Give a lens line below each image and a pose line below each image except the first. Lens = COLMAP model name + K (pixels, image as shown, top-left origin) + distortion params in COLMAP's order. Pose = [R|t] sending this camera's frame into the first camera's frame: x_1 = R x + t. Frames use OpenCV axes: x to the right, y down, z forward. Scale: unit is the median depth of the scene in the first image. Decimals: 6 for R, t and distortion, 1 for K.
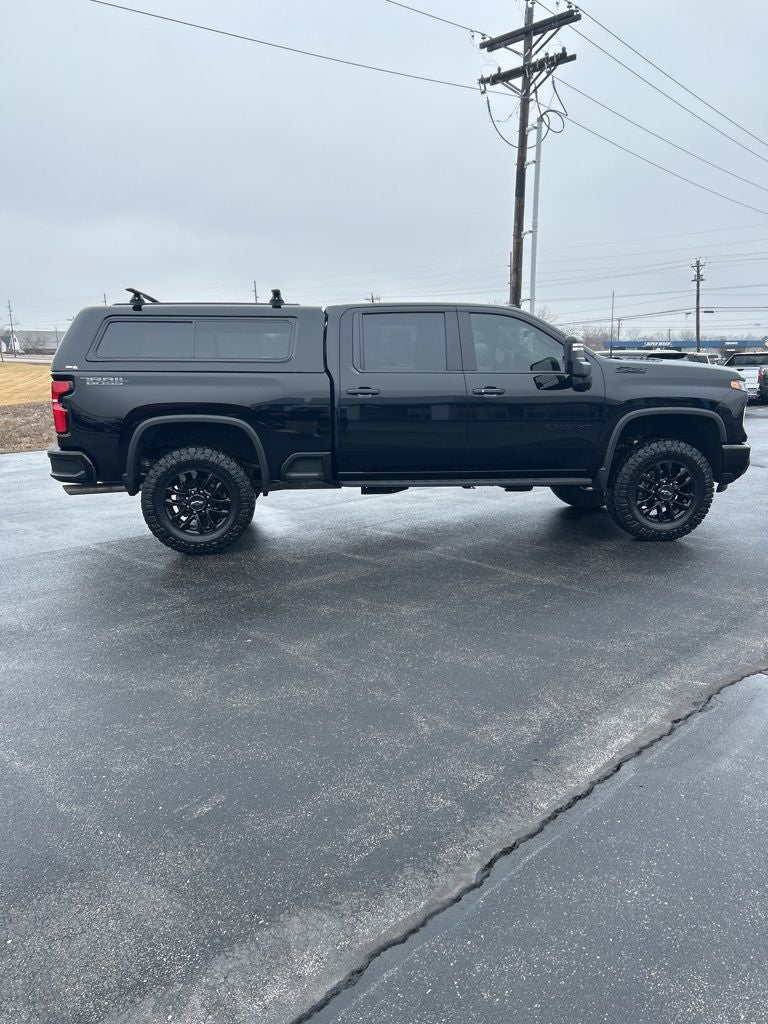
lens RADIAL K [[766.4, 0, 380.3], [0, 766.4, 512.9], [0, 0, 1]] dist [0.059345, -0.010364]
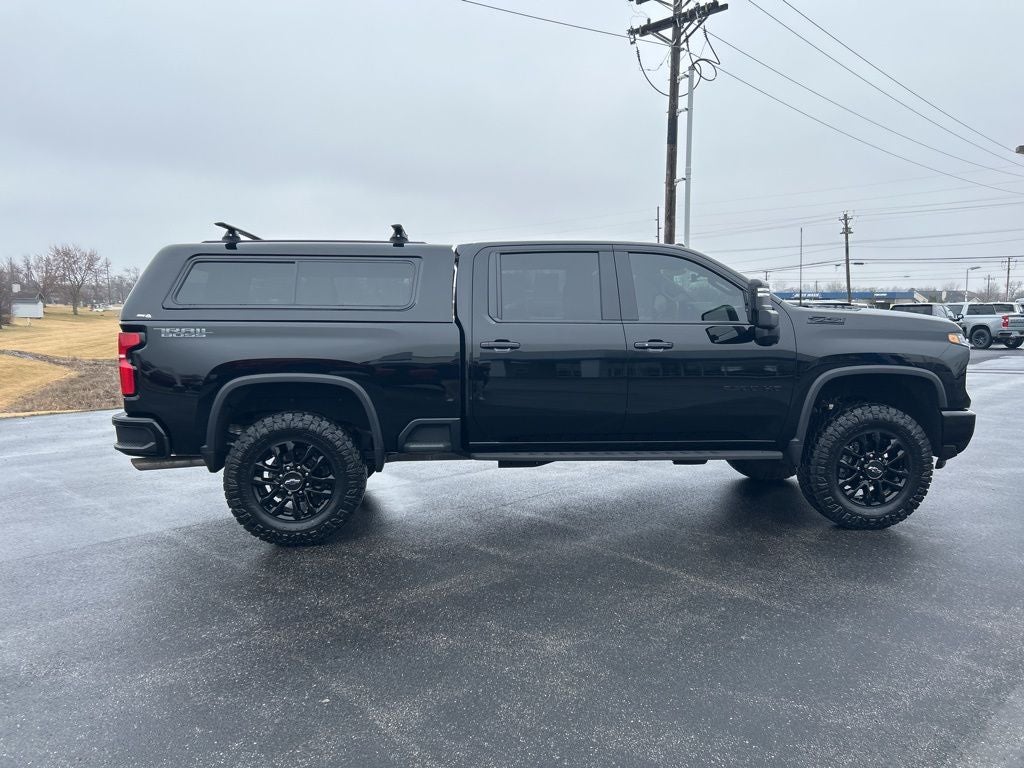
lens RADIAL K [[766.4, 0, 516.1], [0, 766.4, 378.4], [0, 0, 1]] dist [0.059345, -0.010364]
pose [[0.999843, 0.003155, -0.017453, 0.008804], [-0.005010, 0.994215, -0.107290, -0.033891], [0.017014, 0.107361, 0.994075, 0.184770]]
